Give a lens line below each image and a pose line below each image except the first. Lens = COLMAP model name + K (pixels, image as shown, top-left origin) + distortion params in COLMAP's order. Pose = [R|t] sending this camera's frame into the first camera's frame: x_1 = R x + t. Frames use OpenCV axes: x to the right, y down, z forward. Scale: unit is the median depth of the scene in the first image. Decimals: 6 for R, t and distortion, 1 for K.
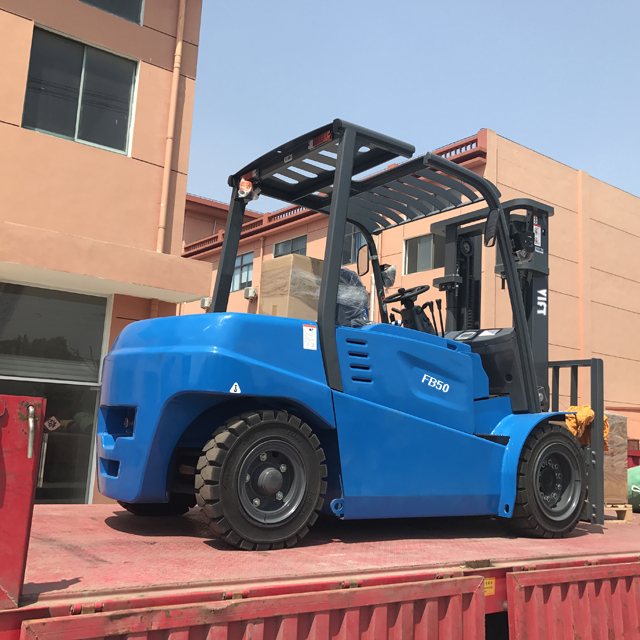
lens RADIAL K [[705.2, 0, 246.2], [0, 705.2, 260.0], [0, 0, 1]] dist [0.095225, -0.186091]
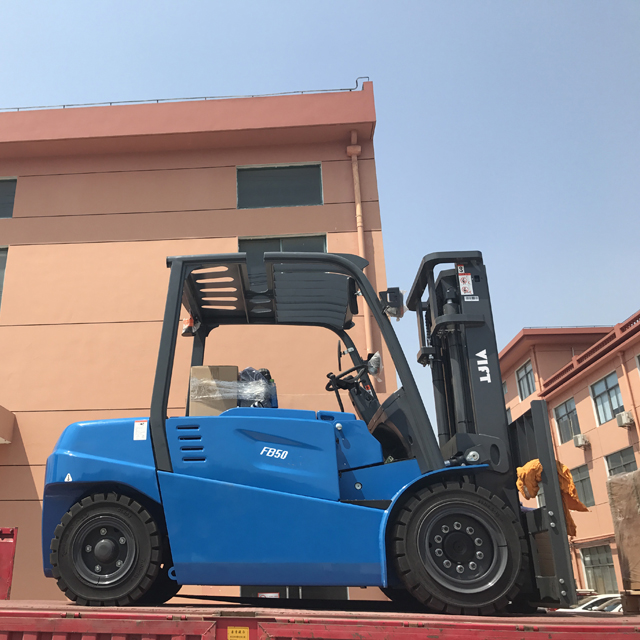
lens RADIAL K [[705.2, 0, 246.2], [0, 705.2, 260.0], [0, 0, 1]] dist [0.095225, -0.186091]
pose [[0.738769, -0.332601, -0.586172, 0.970275], [0.173265, 0.934240, -0.311728, 0.229100], [0.651306, 0.128732, 0.747816, 0.127111]]
